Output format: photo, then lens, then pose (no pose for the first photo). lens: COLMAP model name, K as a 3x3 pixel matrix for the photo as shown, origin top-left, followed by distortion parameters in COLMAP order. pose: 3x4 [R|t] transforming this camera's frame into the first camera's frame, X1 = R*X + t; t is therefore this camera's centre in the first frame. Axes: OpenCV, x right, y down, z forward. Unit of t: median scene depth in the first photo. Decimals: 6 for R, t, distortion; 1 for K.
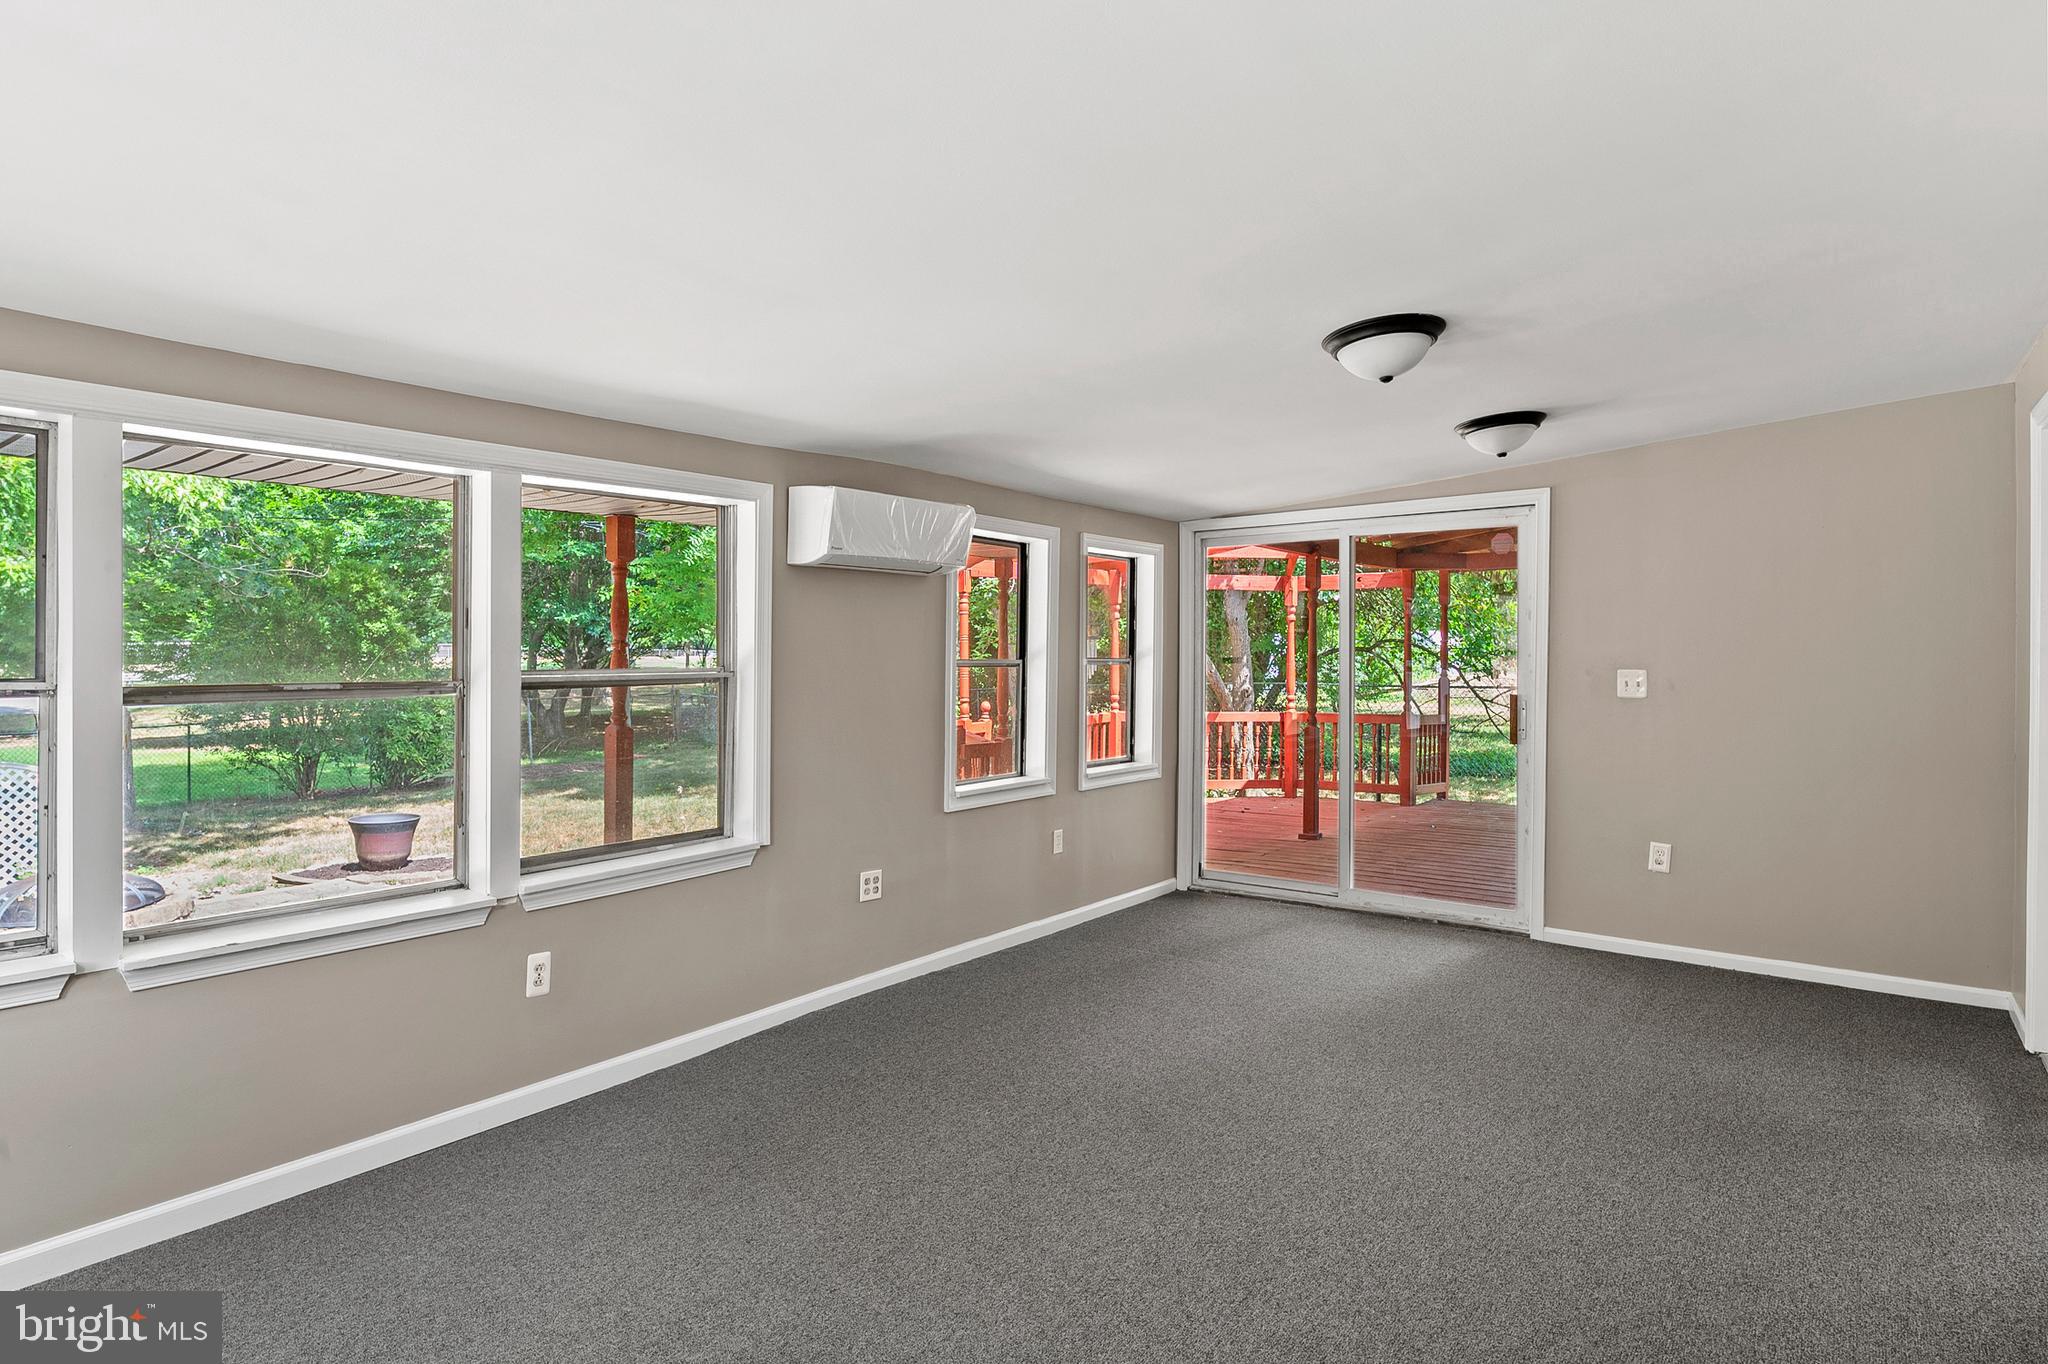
lens RADIAL K [[1106.6, 0, 1018.7], [0, 1106.6, 677.4], [0, 0, 1]] dist [0.000118, -0.000275]
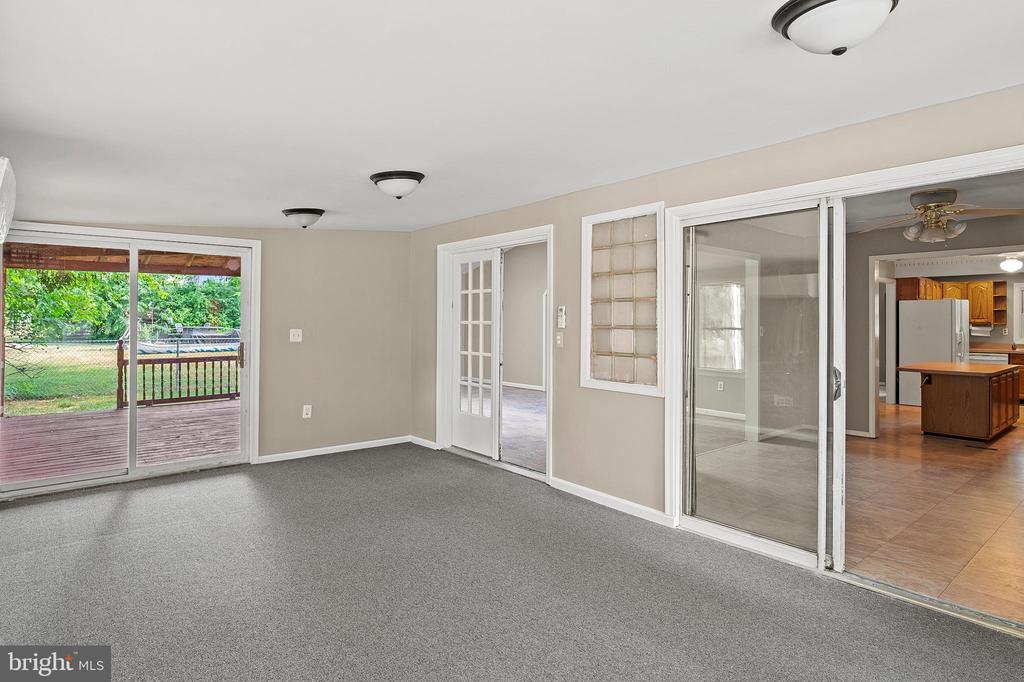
lens RADIAL K [[560.6, 0, 507.6], [0, 560.6, 322.1], [0, 0, 1]] dist [0.001736, -0.001754]
pose [[0.214337, 0.003557, 0.976753, -0.448046], [0.015208, 0.999860, -0.006978, -0.006500], [-0.976641, 0.016350, 0.214253, 0.347224]]
